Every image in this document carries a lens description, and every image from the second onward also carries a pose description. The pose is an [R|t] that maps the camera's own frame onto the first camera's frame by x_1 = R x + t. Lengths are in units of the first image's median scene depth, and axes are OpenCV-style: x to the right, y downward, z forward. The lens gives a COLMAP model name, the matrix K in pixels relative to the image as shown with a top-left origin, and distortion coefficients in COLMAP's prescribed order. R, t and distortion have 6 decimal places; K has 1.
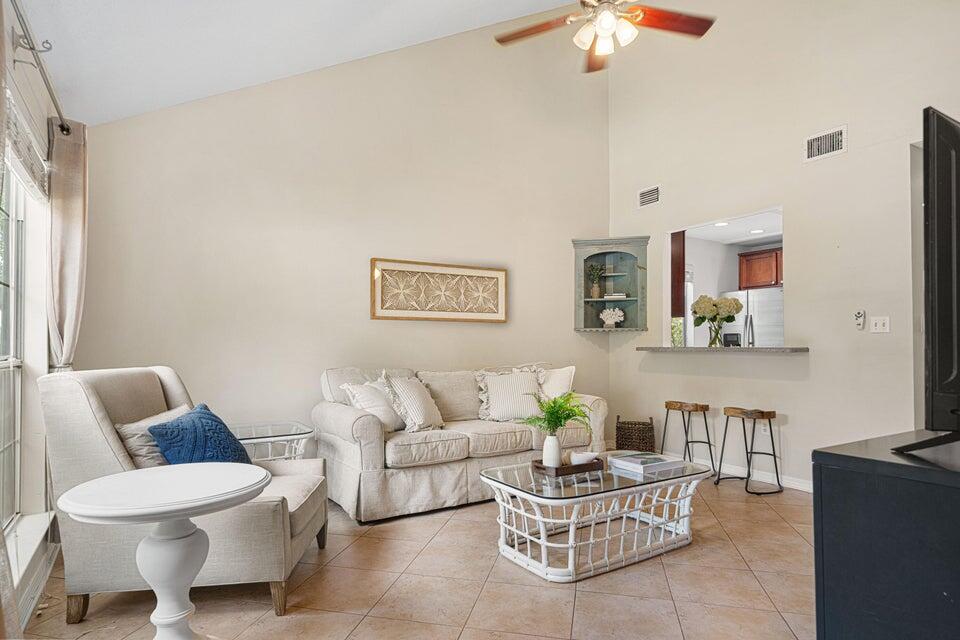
lens RADIAL K [[537.5, 0, 480.8], [0, 537.5, 339.5], [0, 0, 1]] dist [0.005986, -0.000285]
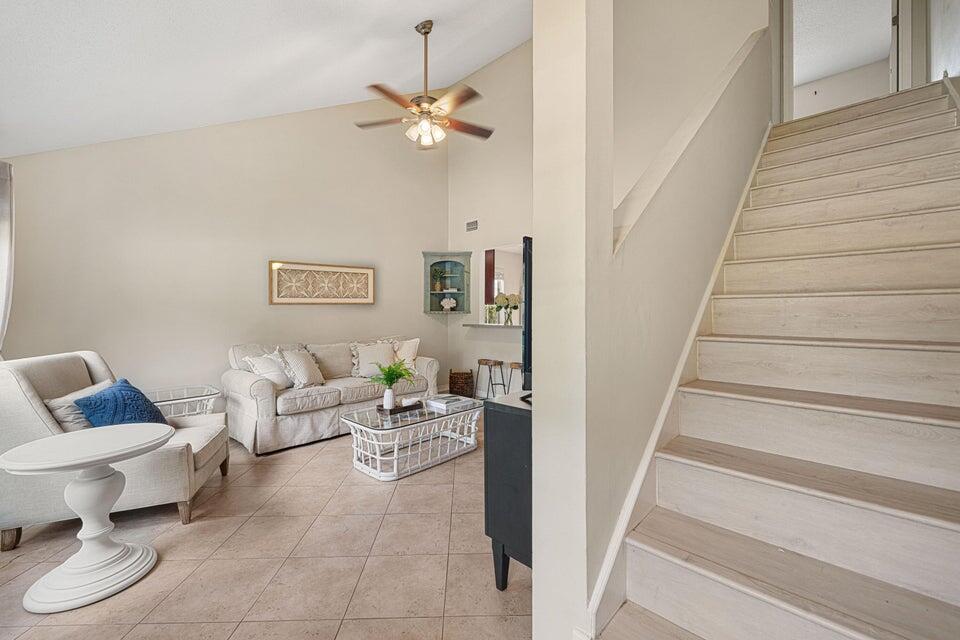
lens RADIAL K [[389.2, 0, 478.7], [0, 389.2, 313.2], [0, 0, 1]] dist [-0.000623, 0.000311]
pose [[0.969351, -0.002381, 0.245669, 0.105381], [-0.001150, 0.999898, 0.014226, -0.057592], [-0.245678, -0.014073, 0.969249, -0.159564]]
